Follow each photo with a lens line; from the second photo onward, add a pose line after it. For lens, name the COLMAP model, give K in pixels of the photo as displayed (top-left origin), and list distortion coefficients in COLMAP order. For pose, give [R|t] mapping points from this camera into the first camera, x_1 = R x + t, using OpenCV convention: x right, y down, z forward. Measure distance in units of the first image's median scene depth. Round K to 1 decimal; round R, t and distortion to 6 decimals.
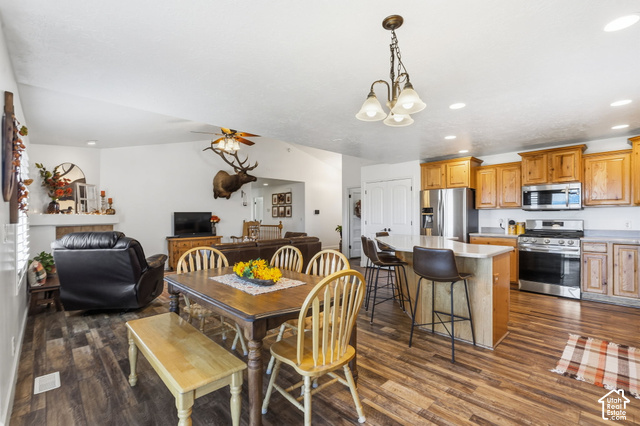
lens RADIAL K [[291.8, 0, 318.0], [0, 291.8, 216.8], [0, 0, 1]] dist [-0.002826, 0.001374]
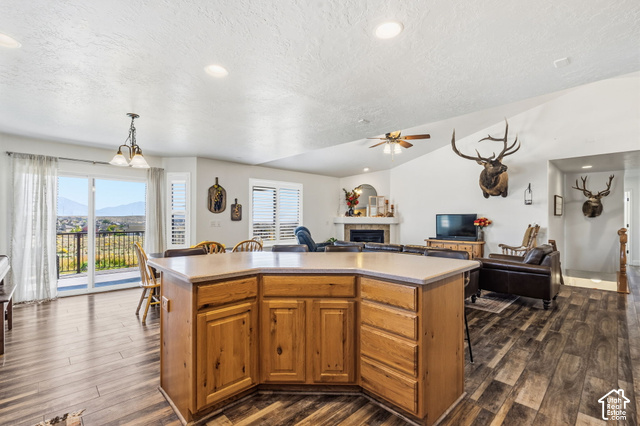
lens RADIAL K [[291.8, 0, 315.7], [0, 291.8, 217.5], [0, 0, 1]] dist [-0.002826, 0.001374]
pose [[0.003936, -0.001063, -0.999992, 0.556168], [-0.005917, 0.999982, -0.001086, -0.001953], [0.999975, 0.005921, 0.003930, 0.566187]]
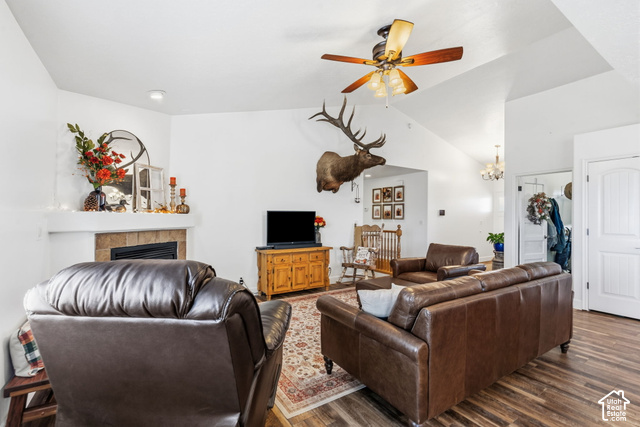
lens RADIAL K [[291.8, 0, 318.1], [0, 291.8, 213.5], [0, 0, 1]] dist [-0.002826, 0.001374]
pose [[0.982300, 0.008318, -0.187127, -0.253025], [-0.011099, 0.999843, -0.013821, -0.001913], [0.186983, 0.015653, 0.982238, 0.359958]]
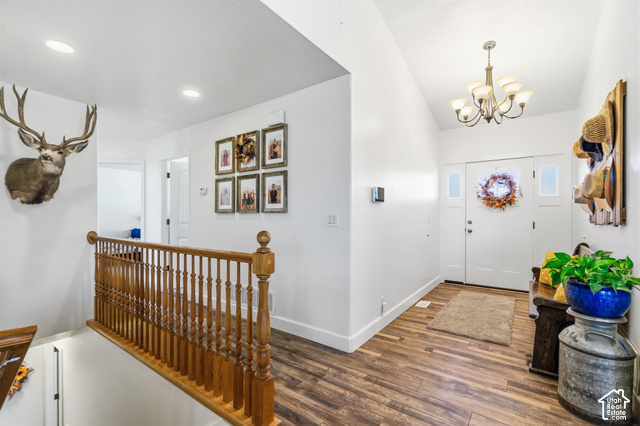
lens RADIAL K [[291.8, 0, 313.8], [0, 291.8, 213.1], [0, 0, 1]] dist [-0.002826, 0.001374]
pose [[0.985188, 0.004713, 0.171413, -0.173245], [-0.003196, 0.999953, -0.009125, 0.006354], [-0.171448, 0.008442, 0.985157, 1.096726]]
